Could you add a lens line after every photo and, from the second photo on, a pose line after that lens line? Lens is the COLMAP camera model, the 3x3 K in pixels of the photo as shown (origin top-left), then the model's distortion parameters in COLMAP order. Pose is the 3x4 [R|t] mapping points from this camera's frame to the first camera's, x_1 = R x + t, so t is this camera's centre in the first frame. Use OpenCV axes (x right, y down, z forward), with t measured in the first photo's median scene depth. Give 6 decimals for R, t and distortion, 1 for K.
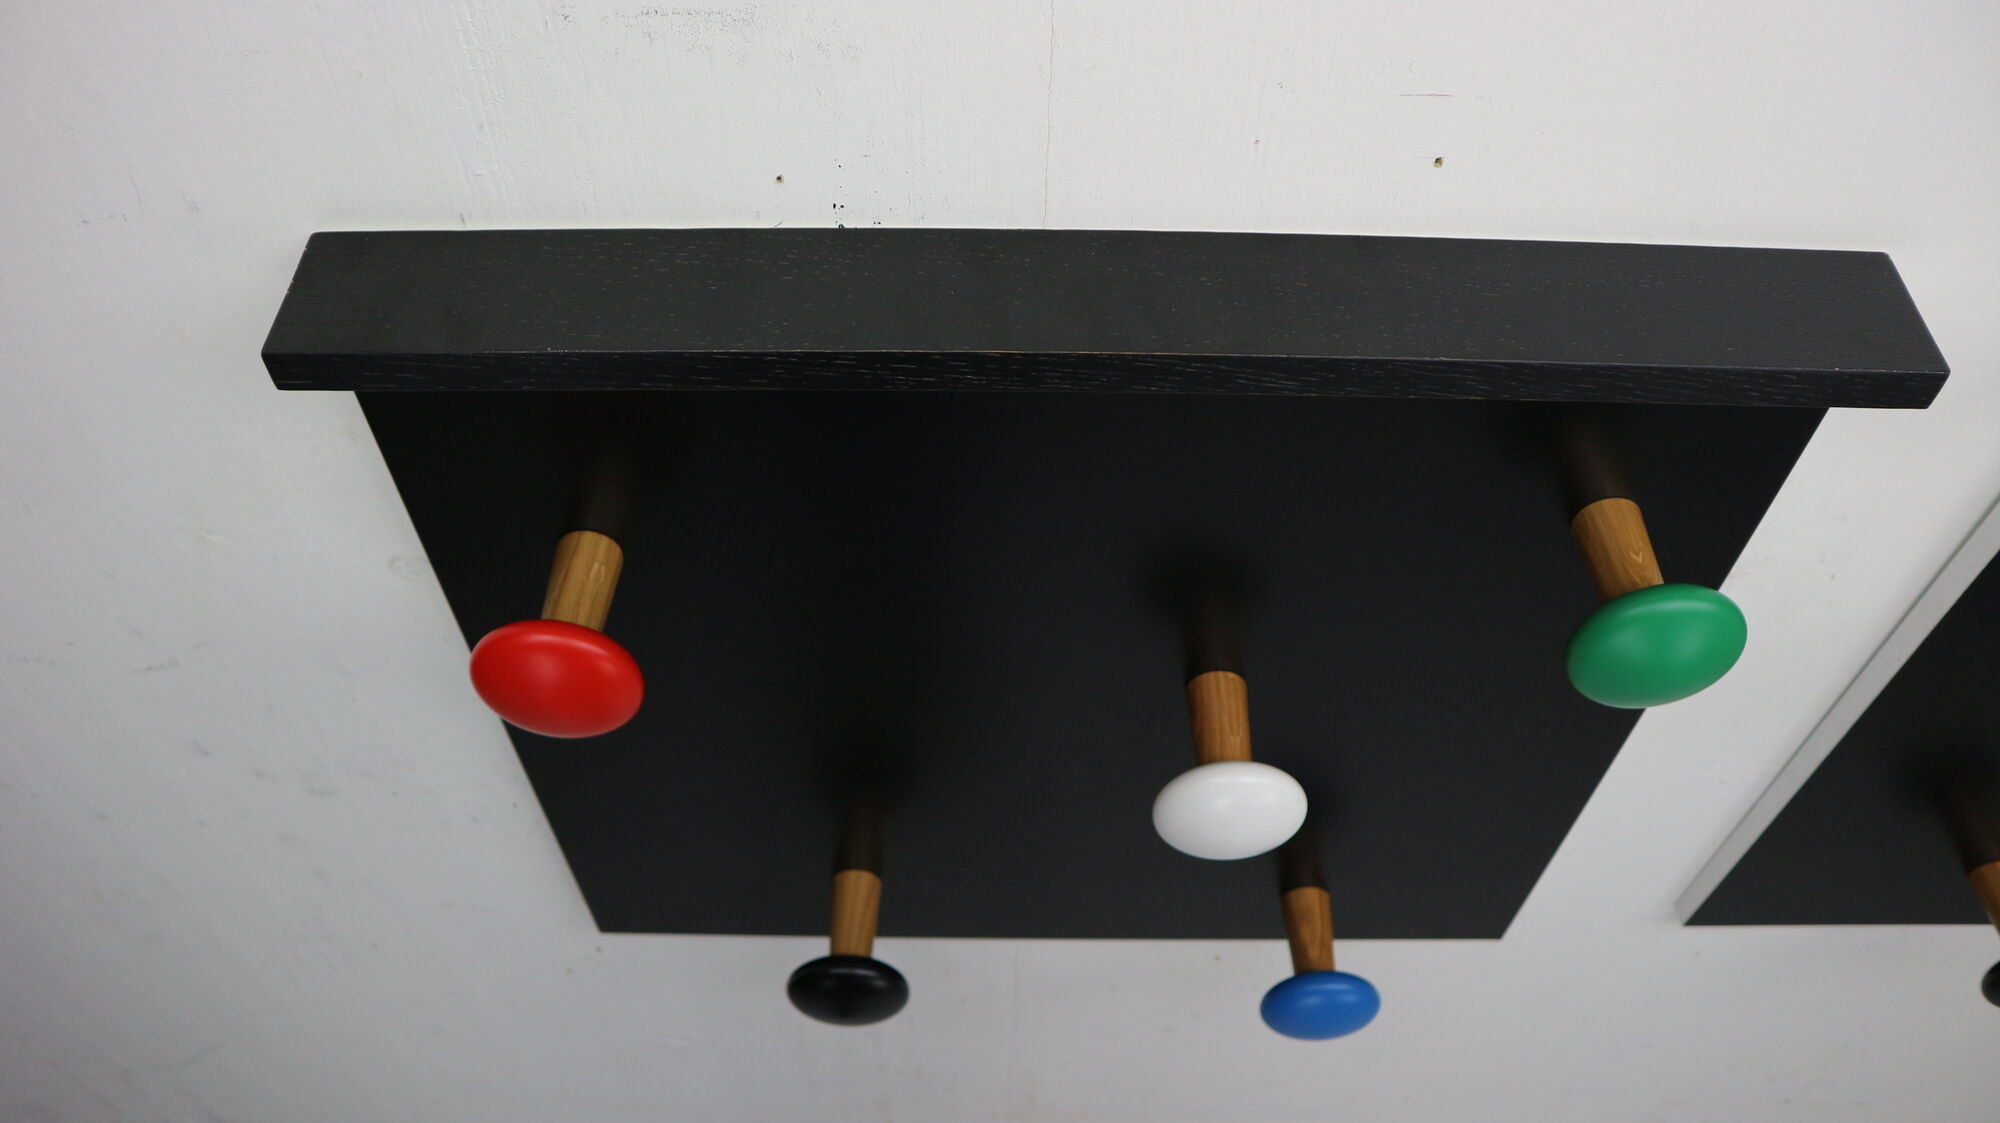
lens RADIAL K [[1389.5, 0, 1000.0], [0, 1389.5, 561.5], [0, 0, 1]] dist [-0.109033, 0.069380]
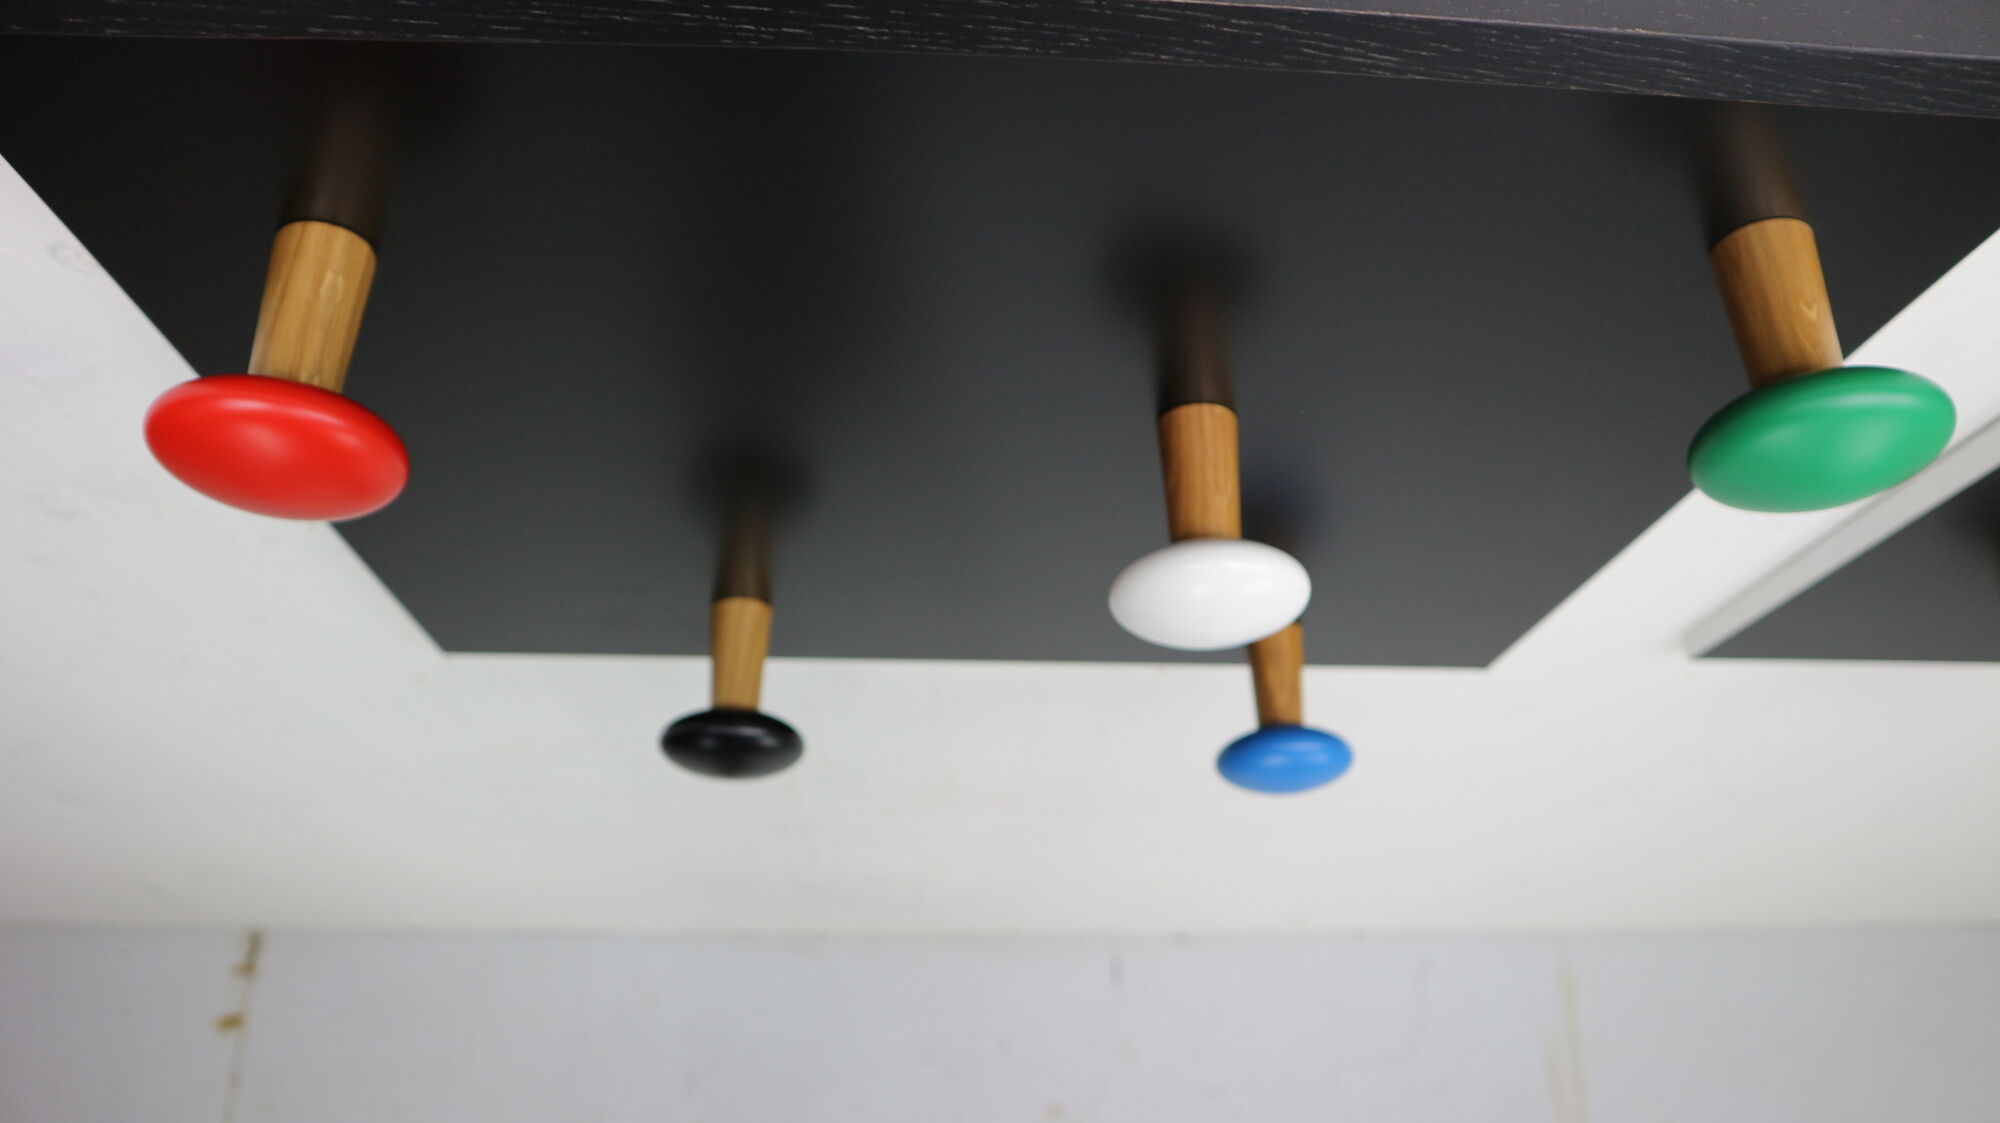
lens RADIAL K [[1389.5, 0, 1000.0], [0, 1389.5, 561.5], [0, 0, 1]] dist [-0.109033, 0.069380]
pose [[0.998399, 0.013003, 0.055043, 0.006605], [-0.029242, 0.951721, 0.305570, -0.078997], [-0.048413, -0.306690, 0.950577, 0.299902]]
